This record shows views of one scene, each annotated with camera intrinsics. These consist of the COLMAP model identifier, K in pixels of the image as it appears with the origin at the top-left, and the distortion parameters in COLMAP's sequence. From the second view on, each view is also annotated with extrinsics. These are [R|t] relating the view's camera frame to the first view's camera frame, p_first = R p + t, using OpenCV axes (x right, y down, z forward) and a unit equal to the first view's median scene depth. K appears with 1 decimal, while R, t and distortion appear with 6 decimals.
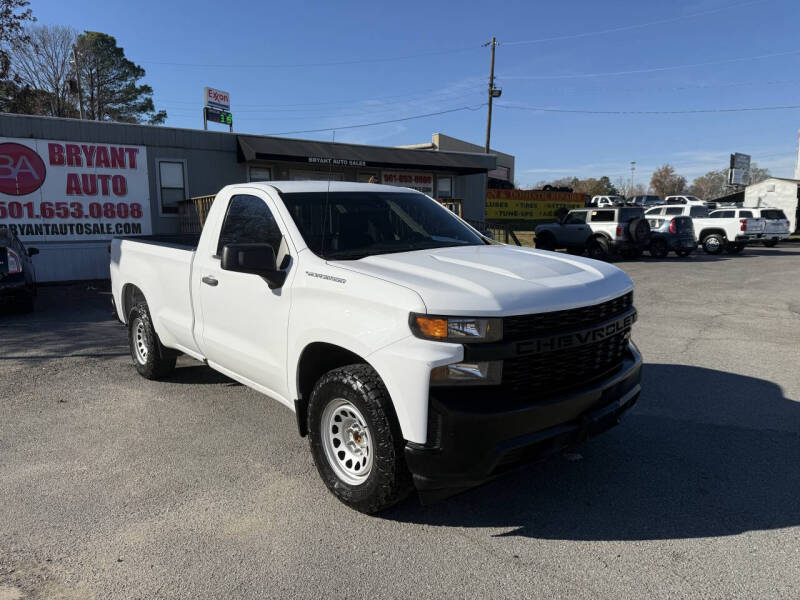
lens RADIAL K [[551.2, 0, 405.3], [0, 551.2, 317.2], [0, 0, 1]] dist [0.006438, -0.030534]
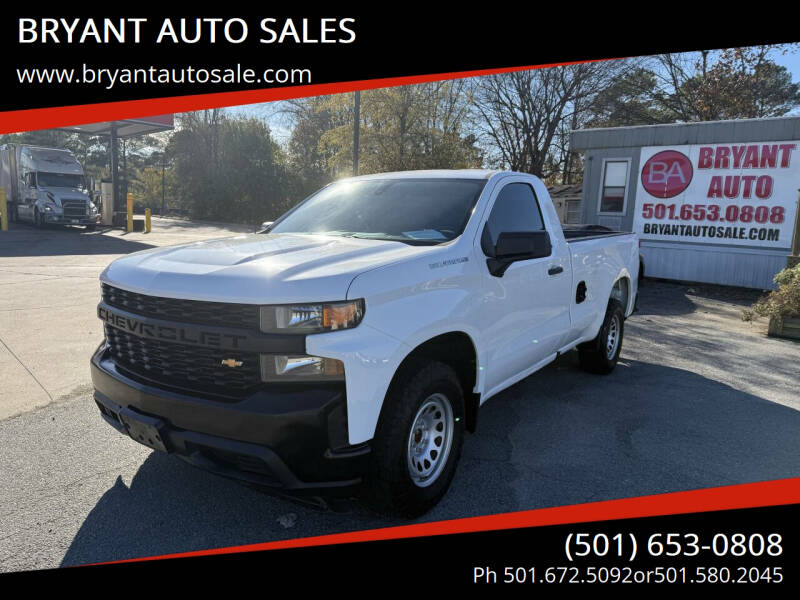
lens RADIAL K [[554.8, 0, 401.0], [0, 554.8, 321.5], [0, 0, 1]] dist [-0.000029, -0.020179]
pose [[0.244436, 0.194862, -0.949884, 0.250584], [-0.202877, 0.968197, 0.146411, -0.035344], [0.948204, 0.156922, 0.276195, 0.213370]]
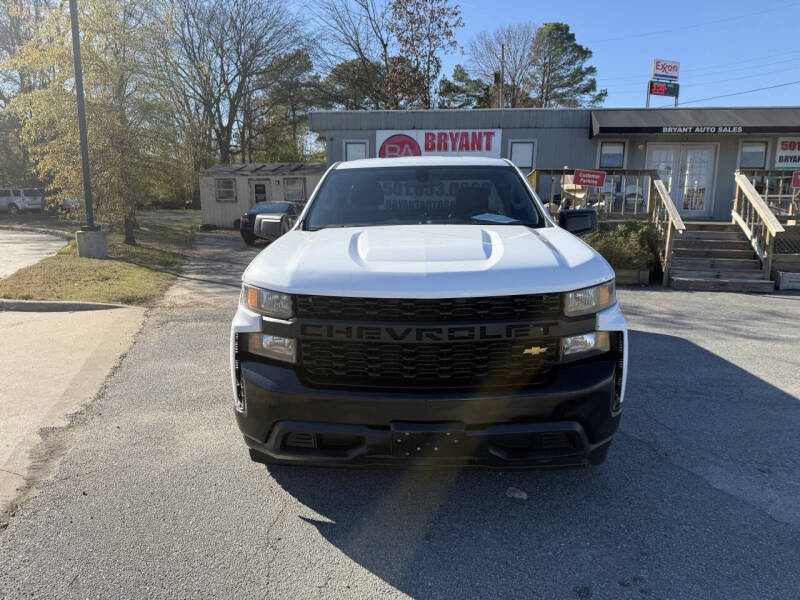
lens RADIAL K [[551.2, 0, 405.3], [0, 551.2, 317.2], [0, 0, 1]] dist [0.006438, -0.030534]
pose [[0.728681, 0.148442, -0.668572, 0.178059], [-0.123599, 0.988702, 0.084808, -0.012205], [0.673607, 0.020837, 0.738796, 0.077378]]
